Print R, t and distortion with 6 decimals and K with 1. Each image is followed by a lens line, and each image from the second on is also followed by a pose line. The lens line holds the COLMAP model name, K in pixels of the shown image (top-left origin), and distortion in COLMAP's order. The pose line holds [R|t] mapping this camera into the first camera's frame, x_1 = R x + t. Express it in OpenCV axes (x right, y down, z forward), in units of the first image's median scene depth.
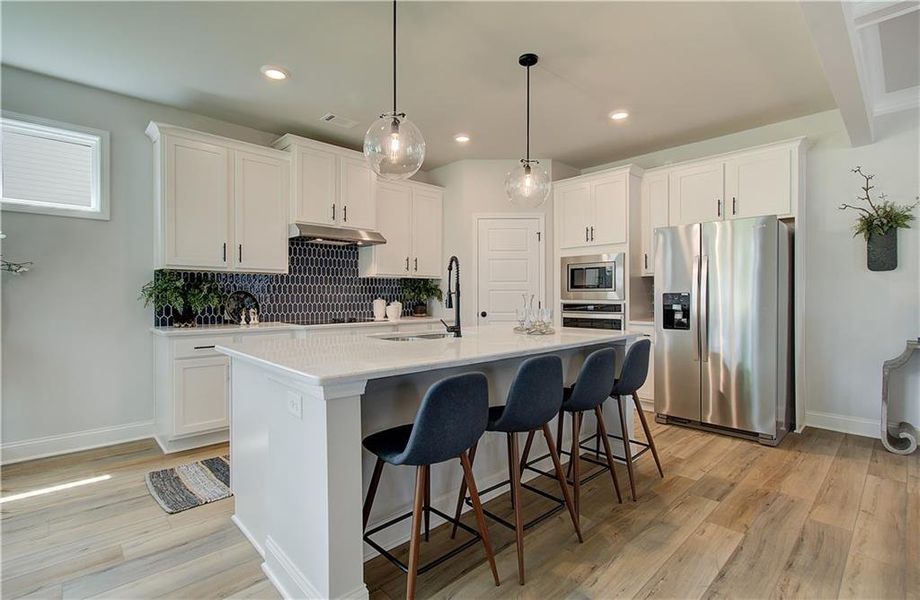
lens RADIAL K [[428.8, 0, 461.9], [0, 428.8, 296.3], [0, 0, 1]] dist [0.004848, -0.001680]
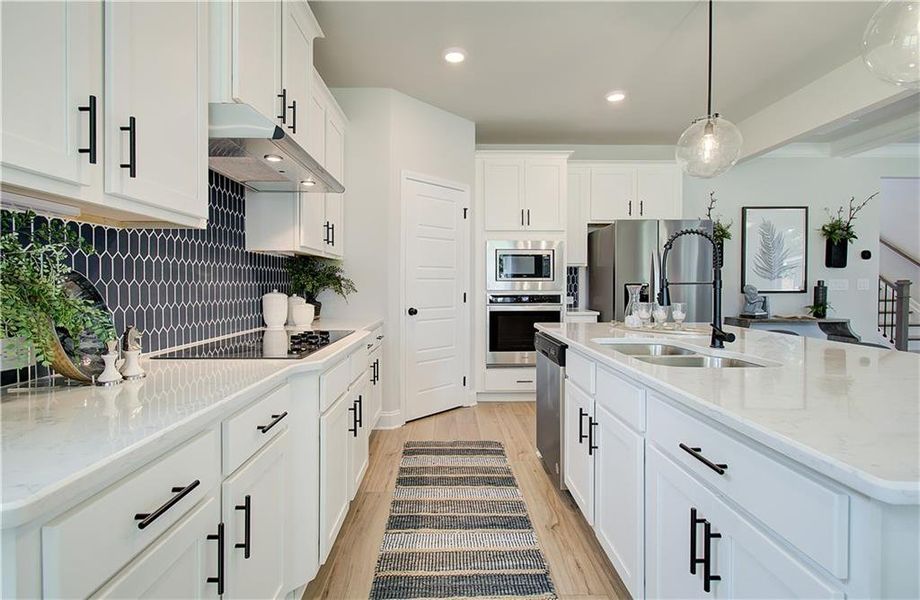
lens RADIAL K [[428.8, 0, 451.2], [0, 428.8, 292.0], [0, 0, 1]] dist [0.004848, -0.001680]
pose [[0.670571, -0.013095, 0.741730, -0.489893], [0.001255, 0.999863, 0.016517, -0.003598], [-0.741844, -0.010145, 0.670495, 0.523629]]
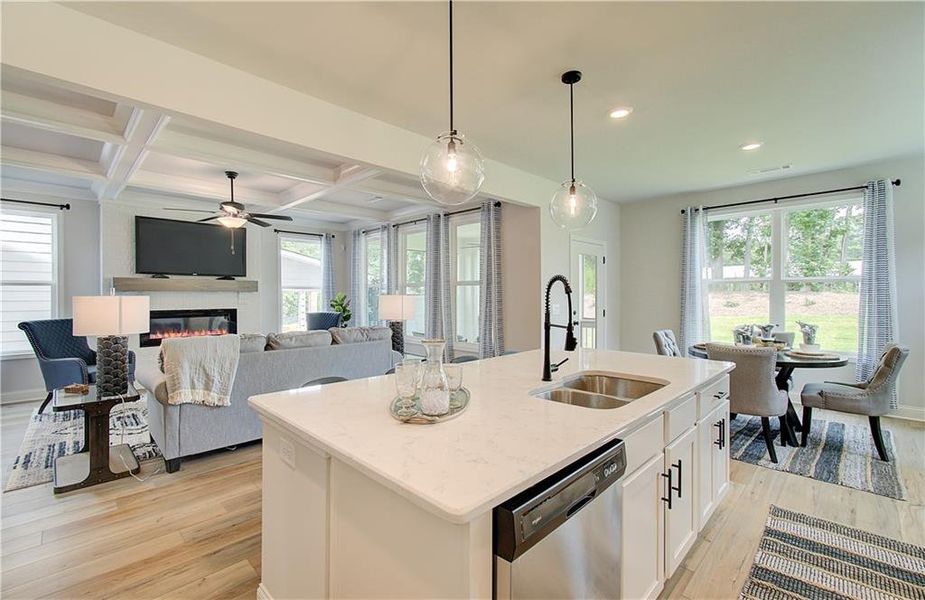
lens RADIAL K [[405.6, 0, 463.8], [0, 405.6, 297.1], [0, 0, 1]] dist [0.001976, 0.002494]
pose [[-0.999335, 0.001249, -0.036447, 0.105176], [0.000891, 0.999951, 0.009827, -0.039964], [0.036457, 0.009787, -0.999287, 1.076515]]
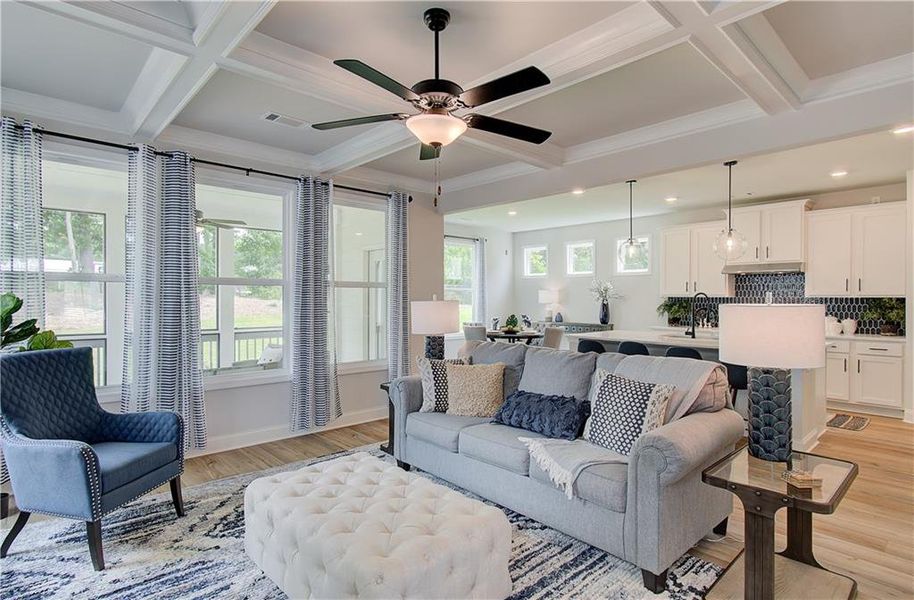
lens RADIAL K [[470.7, 0, 455.8], [0, 470.7, 298.5], [0, 0, 1]] dist [0.001105, 0.000422]
pose [[-0.007545, 0.002222, -0.999969, 1.198551], [-0.007011, 0.999973, 0.002275, -0.040982], [0.999947, 0.007028, -0.007530, 0.023860]]
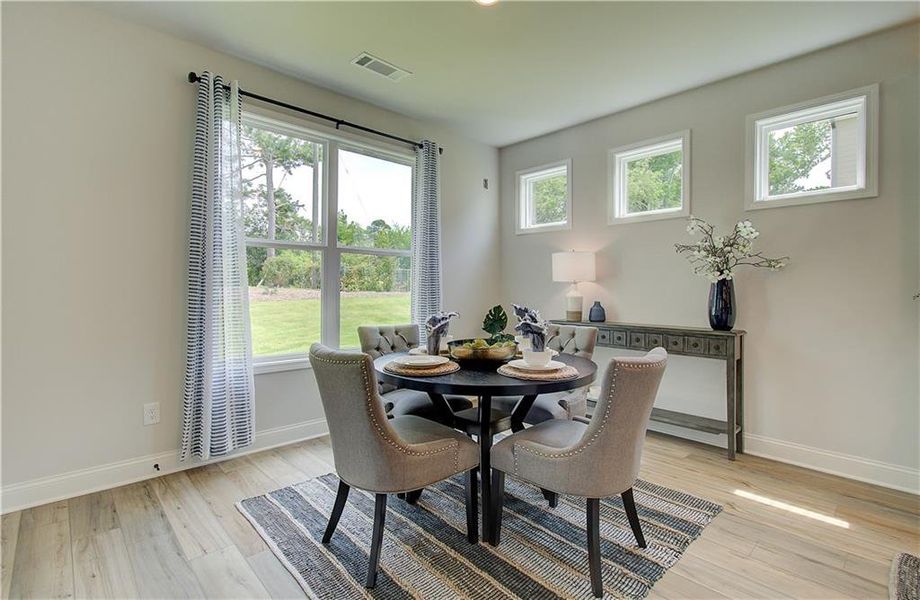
lens RADIAL K [[428.8, 0, 459.2], [0, 428.8, 285.6], [0, 0, 1]] dist [0.004848, -0.001680]
pose [[-0.001633, -0.007247, -0.999972, -0.027169], [-0.007928, 0.999942, -0.007234, -0.001042], [0.999967, 0.007916, -0.001691, 0.187636]]
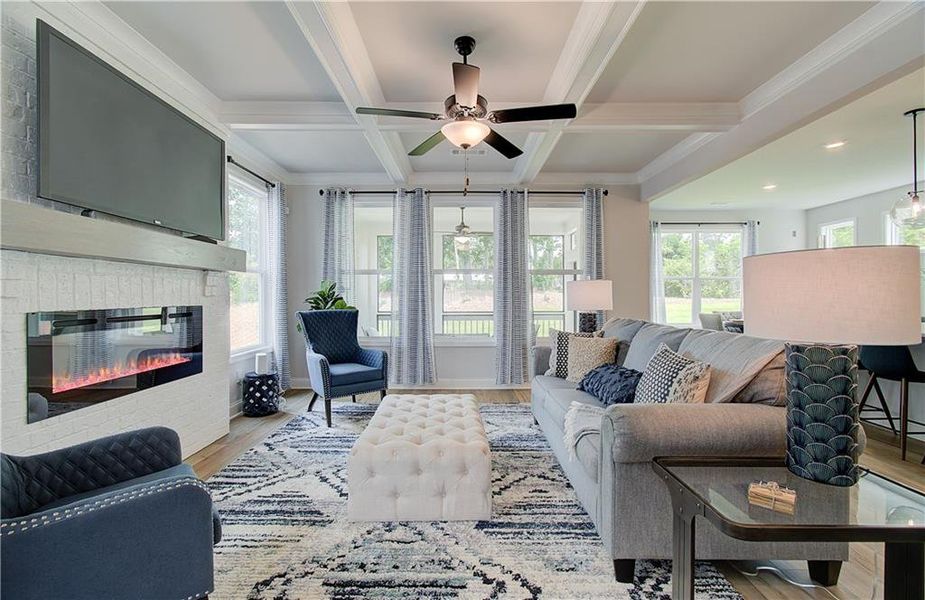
lens RADIAL K [[398.6, 0, 462.9], [0, 398.6, 298.3], [0, 0, 1]] dist [-0.001310, 0.002205]
pose [[-0.683055, 0.005452, -0.730346, 1.080673], [-0.001834, 0.999956, 0.009180, -0.003640], [0.730365, 0.007609, -0.683015, 0.378004]]
